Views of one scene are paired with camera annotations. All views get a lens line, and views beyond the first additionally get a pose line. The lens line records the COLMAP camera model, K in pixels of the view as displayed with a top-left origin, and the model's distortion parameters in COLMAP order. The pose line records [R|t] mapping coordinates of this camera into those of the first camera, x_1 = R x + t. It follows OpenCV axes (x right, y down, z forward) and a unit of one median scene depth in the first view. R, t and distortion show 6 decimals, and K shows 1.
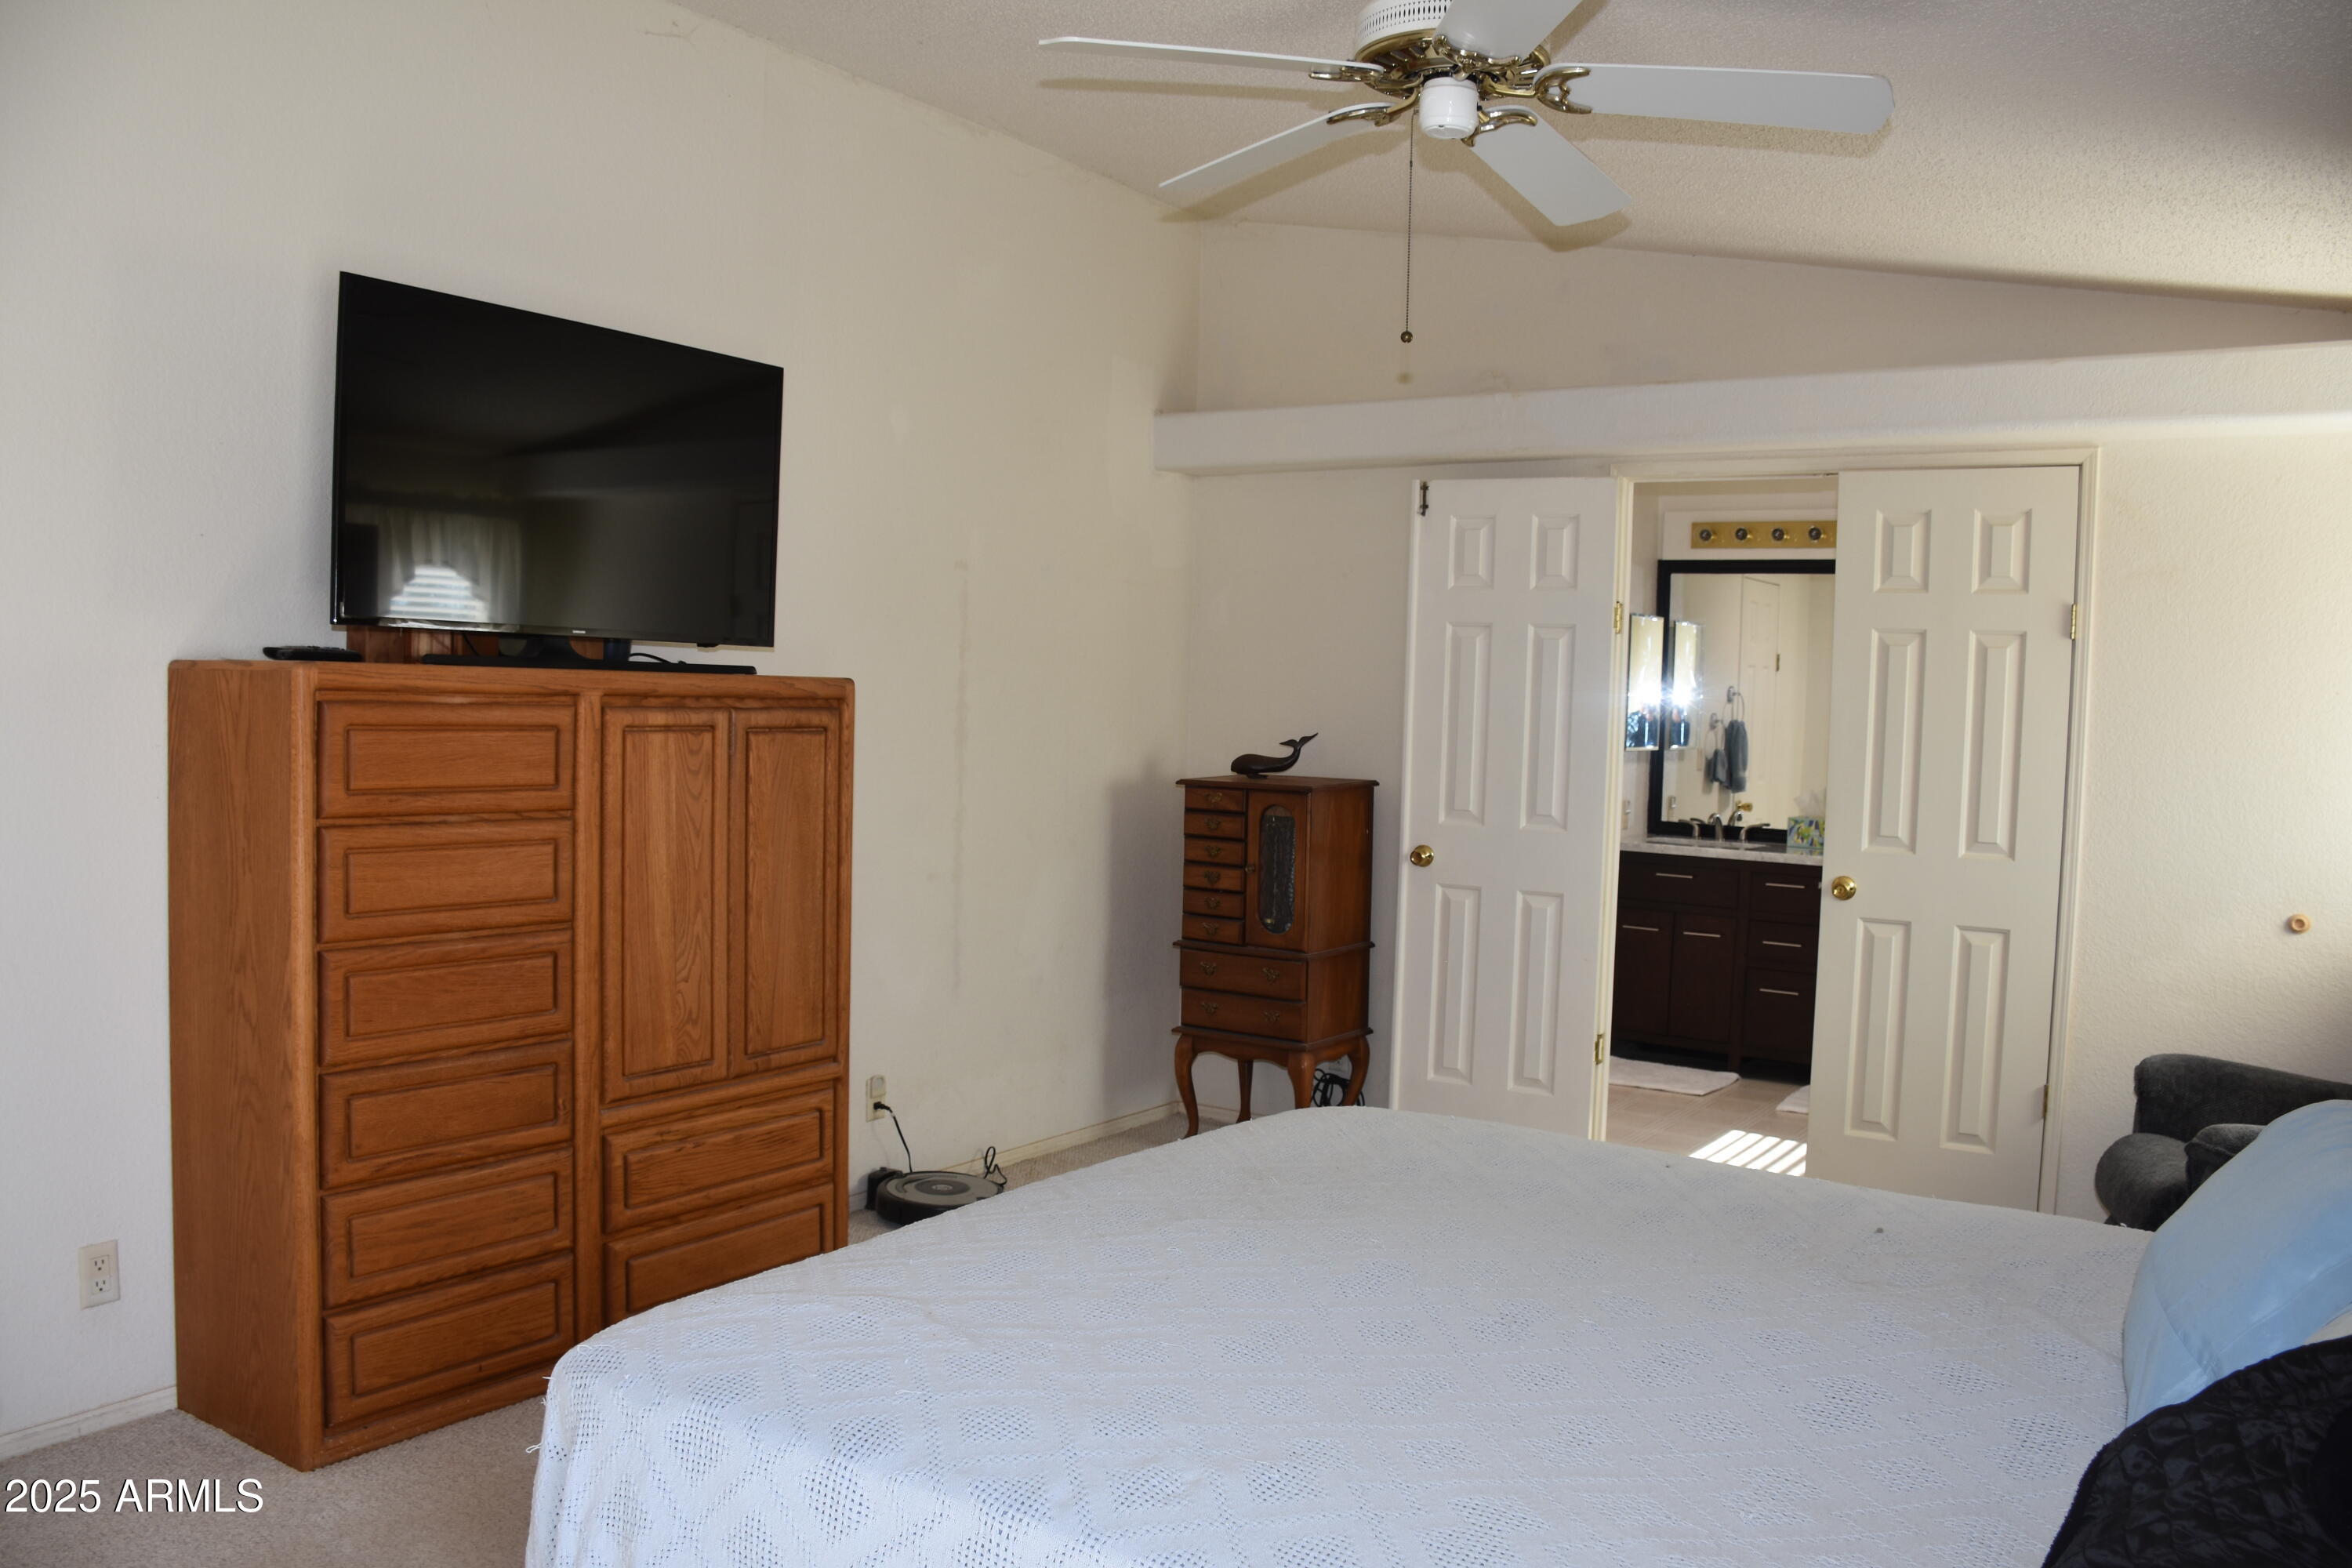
lens RADIAL K [[1819.4, 0, 1175.7], [0, 1819.4, 797.0], [0, 0, 1]] dist [-0.100493, 0.000510]
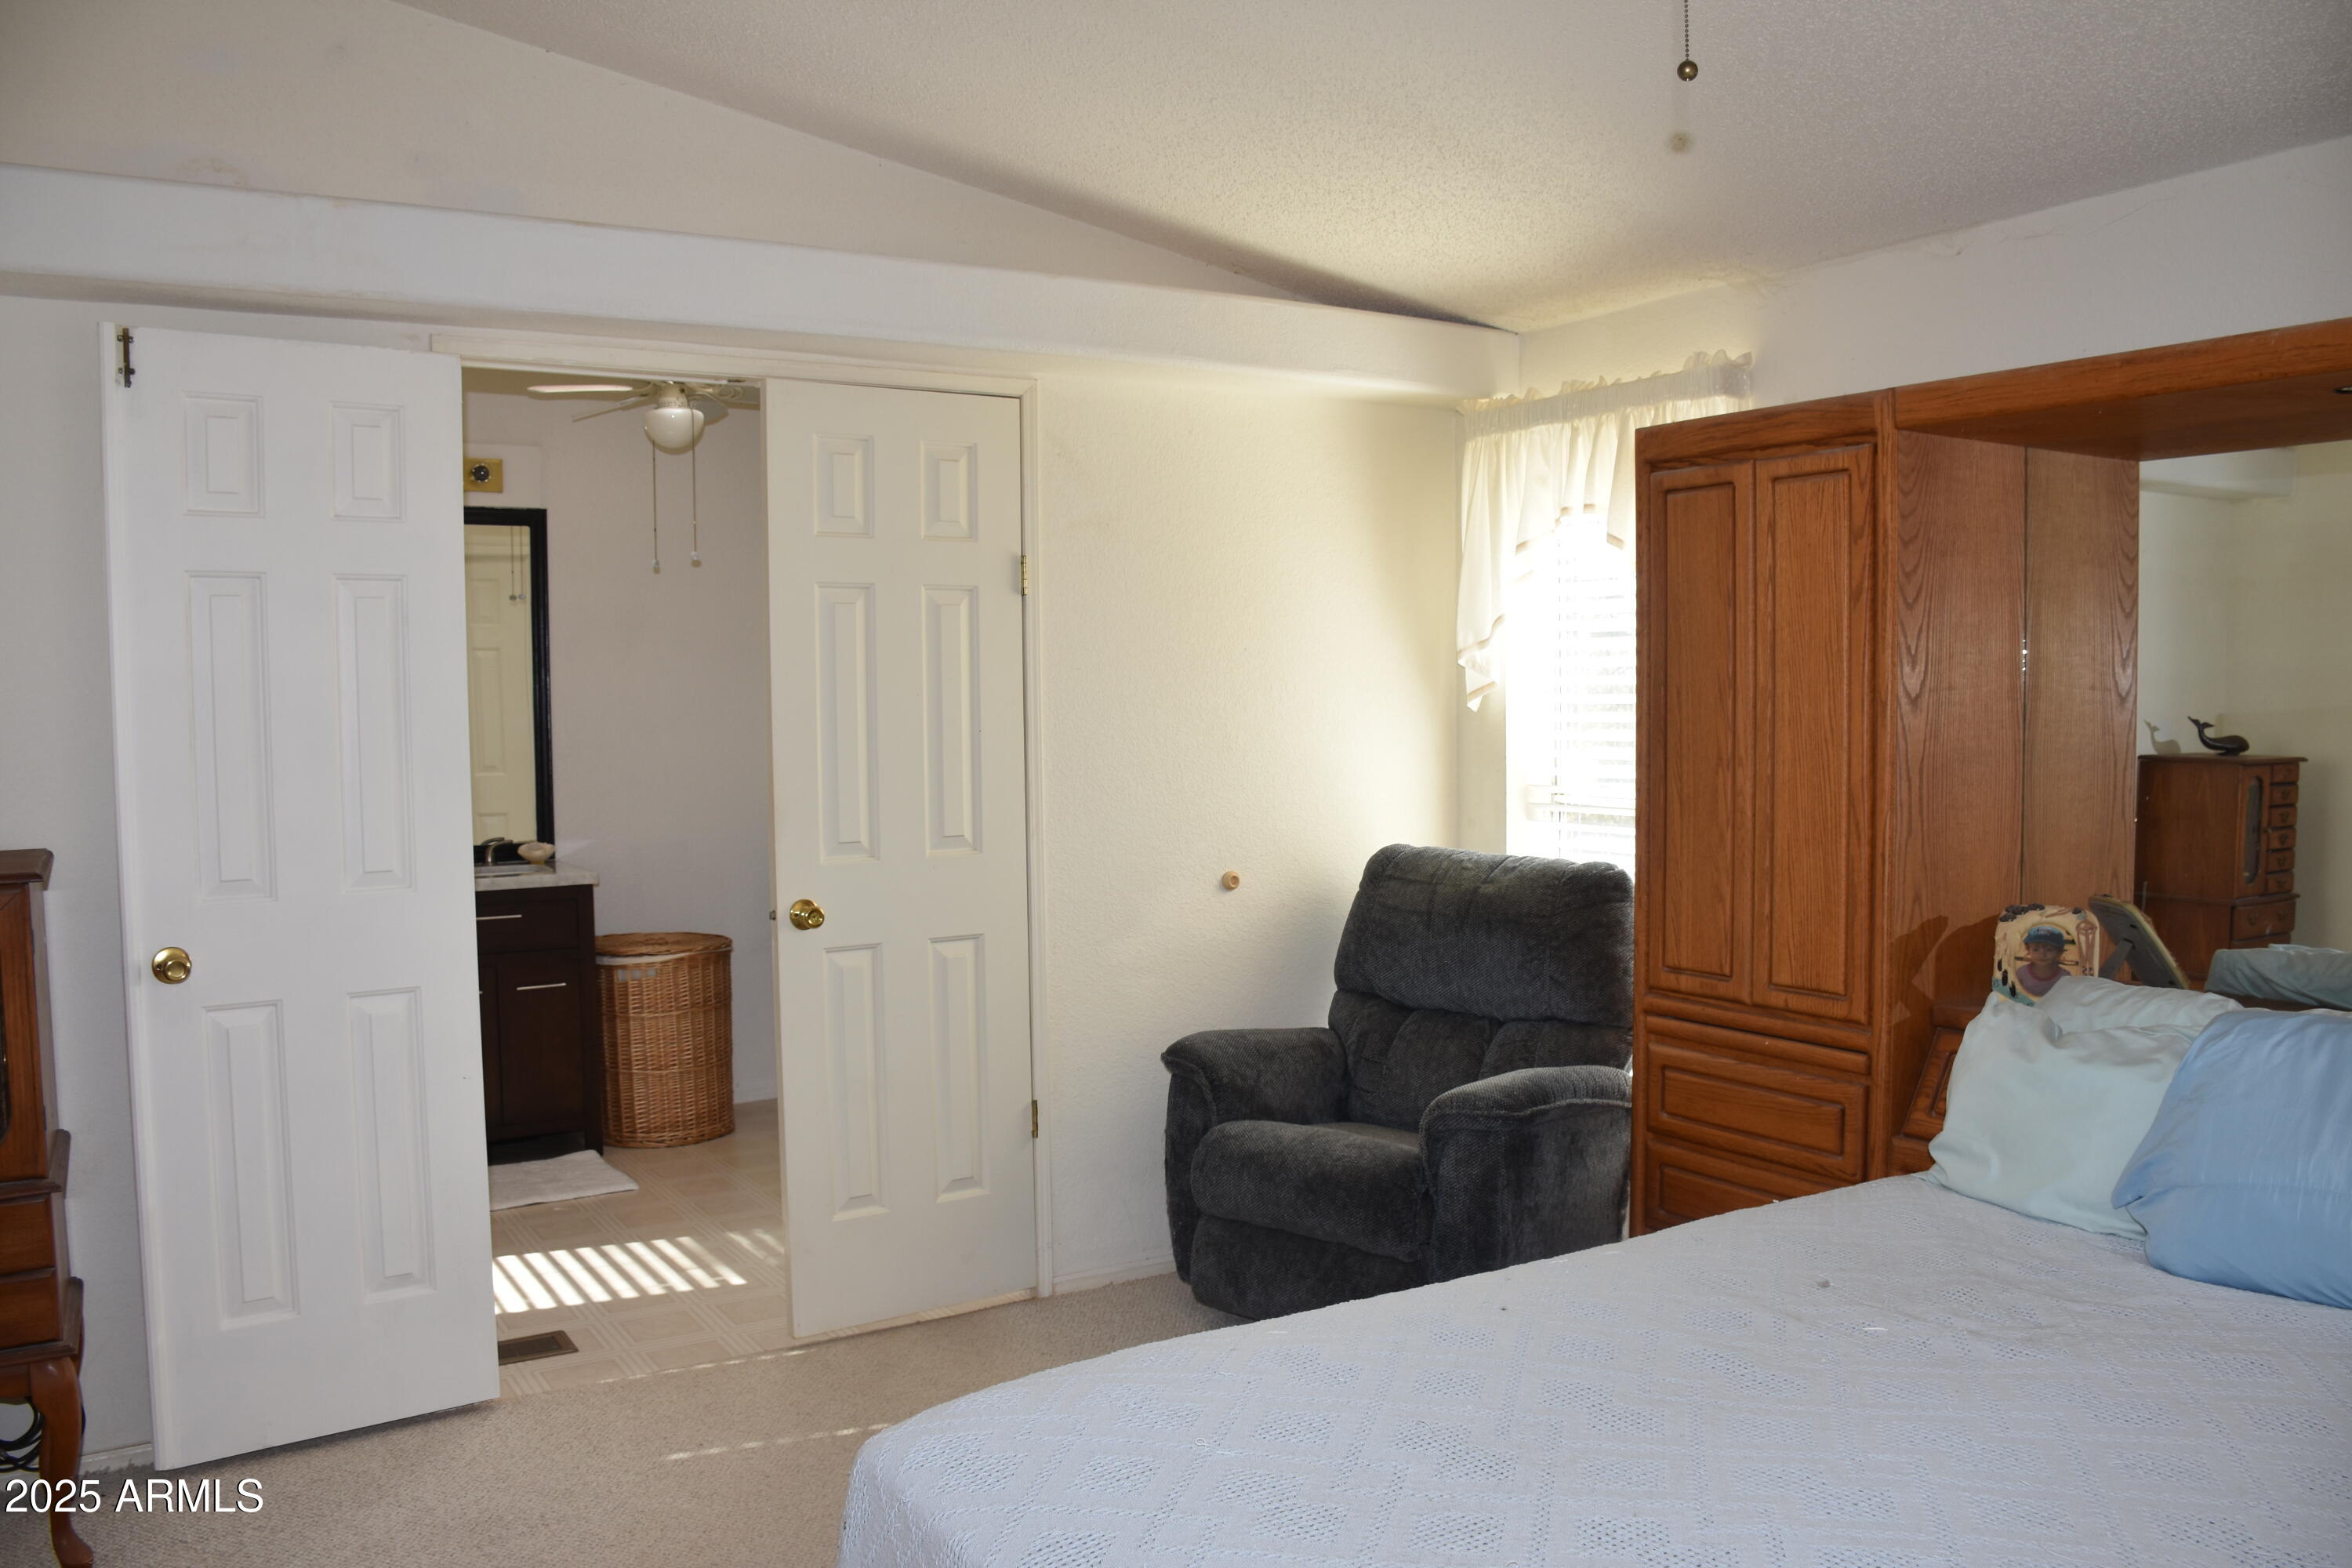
lens RADIAL K [[1819.4, 0, 1175.7], [0, 1819.4, 797.0], [0, 0, 1]] dist [-0.100493, 0.000510]
pose [[0.412069, -0.091181, 0.906579, -0.282332], [0.074043, 0.995040, 0.066424, -0.042234], [-0.908139, 0.039754, 0.416777, 0.540919]]
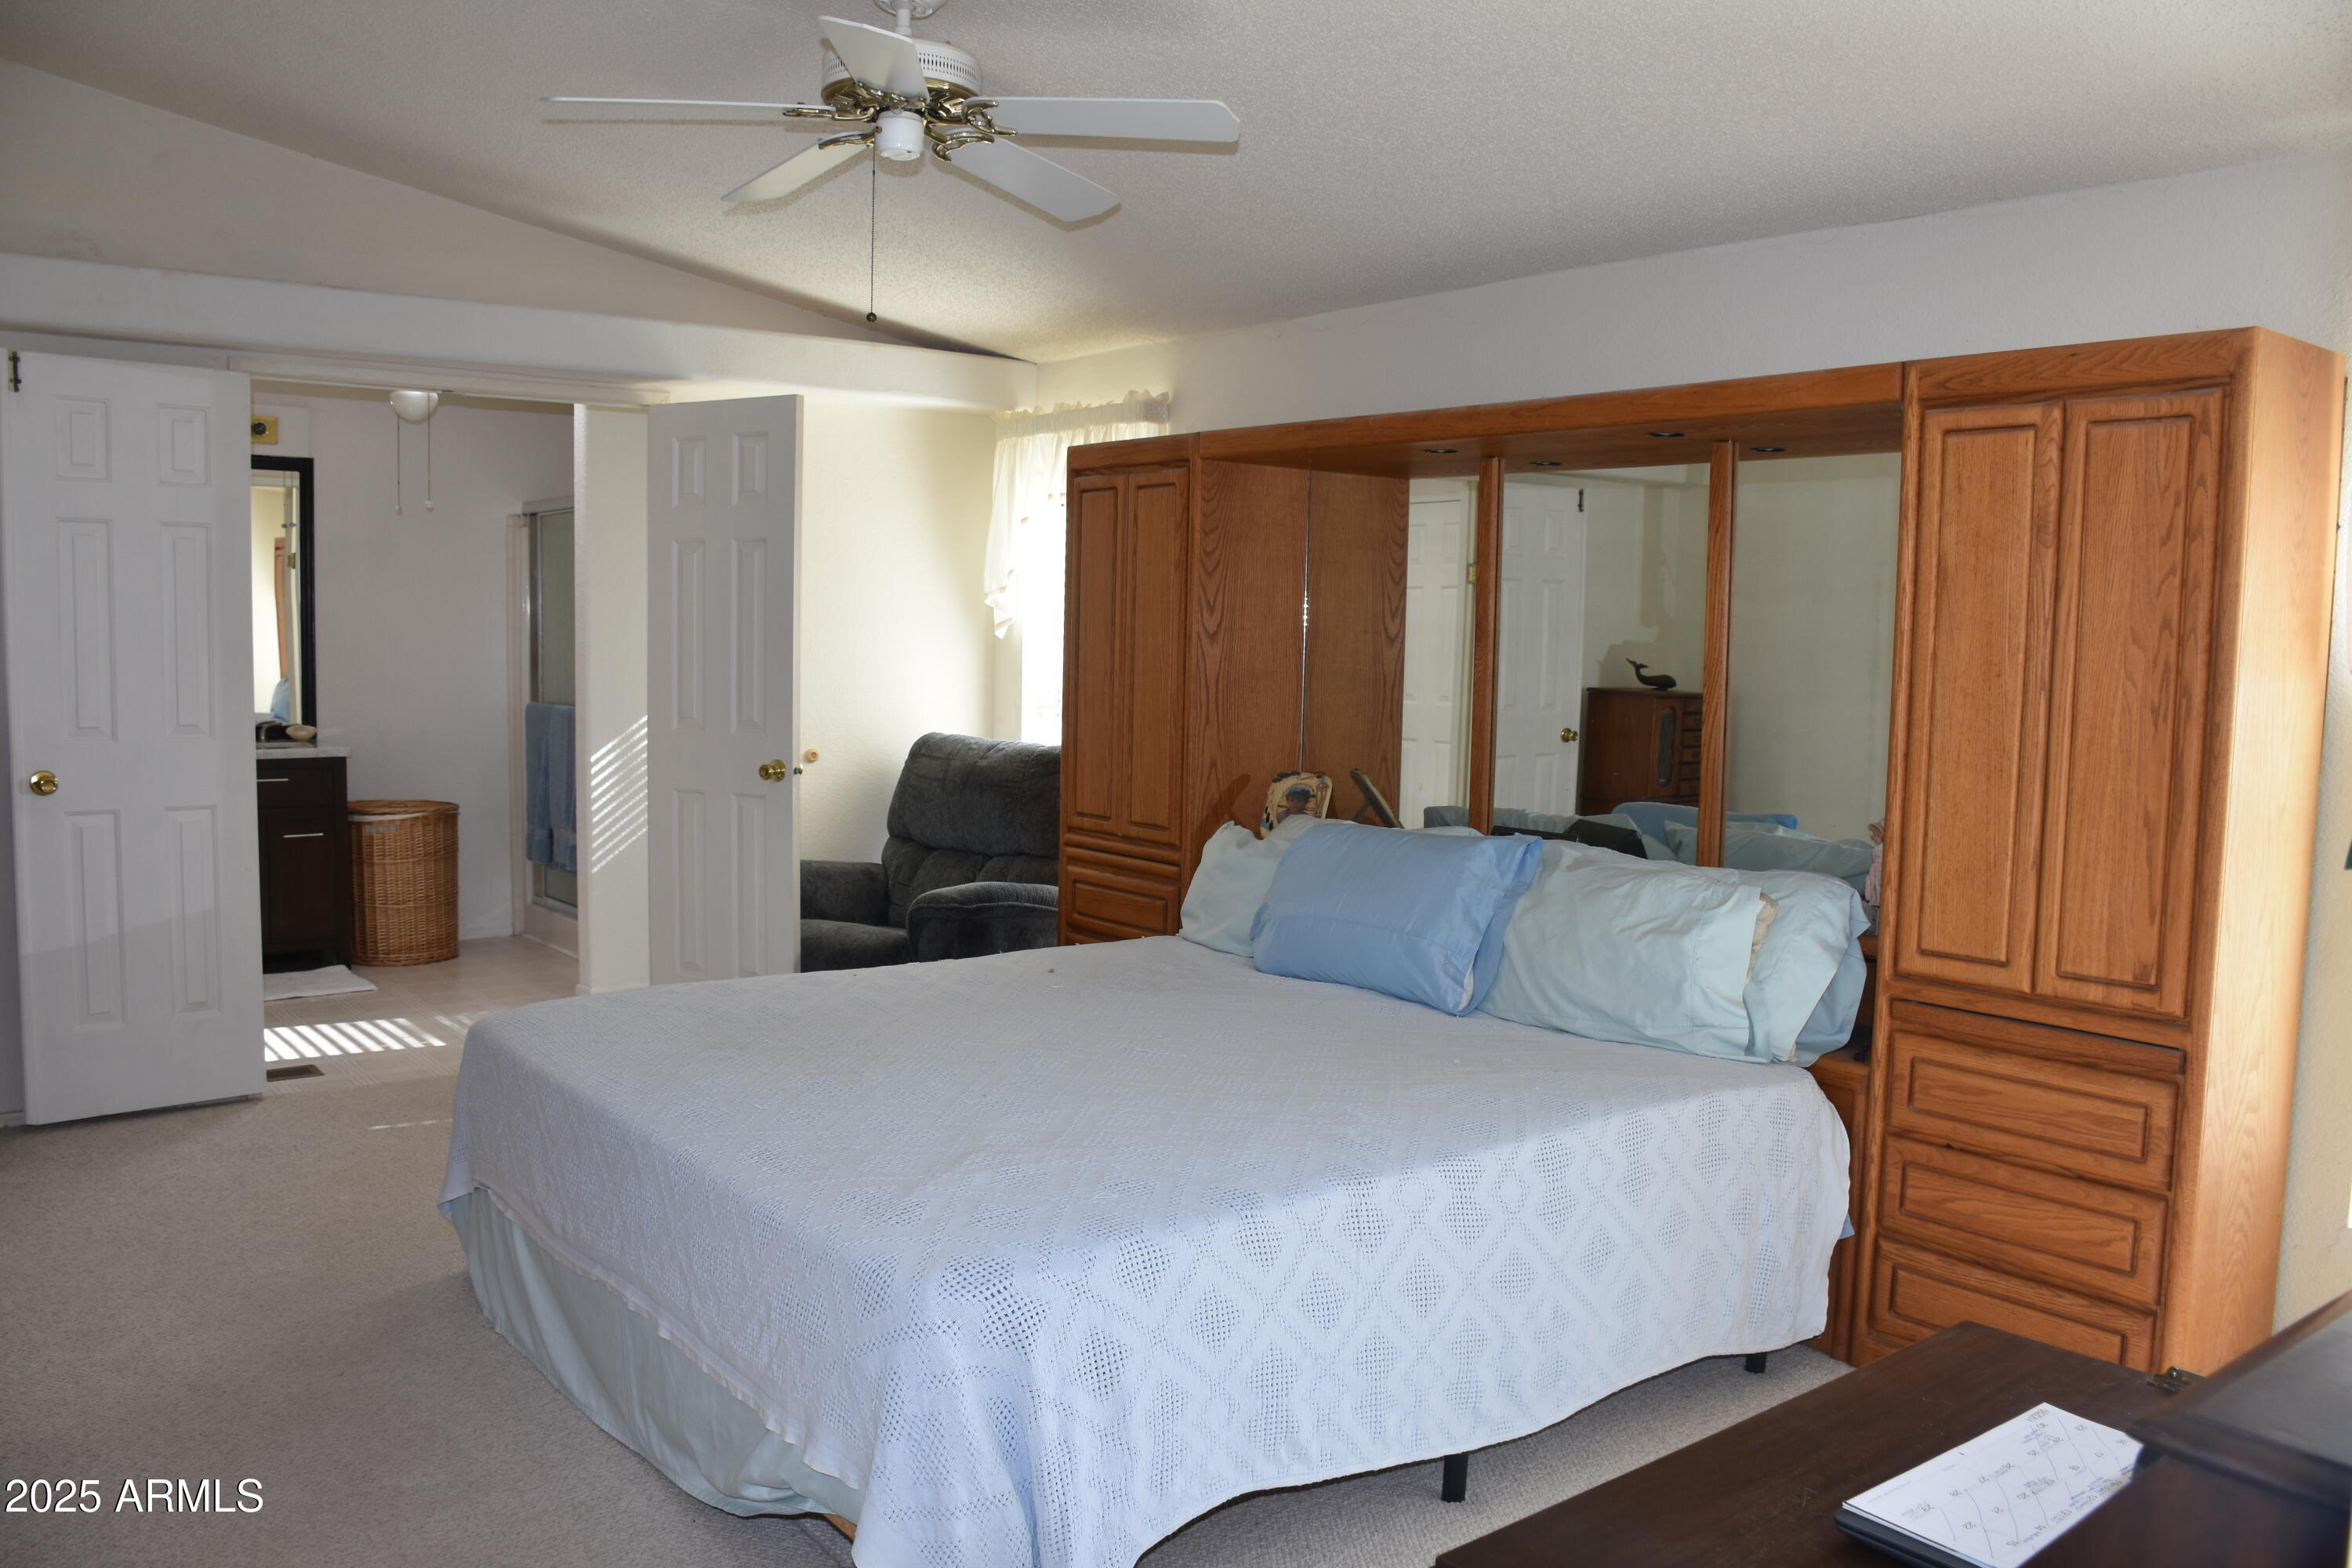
lens RADIAL K [[1894.2, 0, 1176.0], [0, 1894.2, 784.0], [0, 0, 1]] dist [-0.109578, 0.053199]
pose [[0.324810, -0.109042, 0.939472, -0.597090], [0.043117, 0.994006, 0.100465, -0.038953], [-0.944796, 0.007875, 0.327565, 0.231751]]
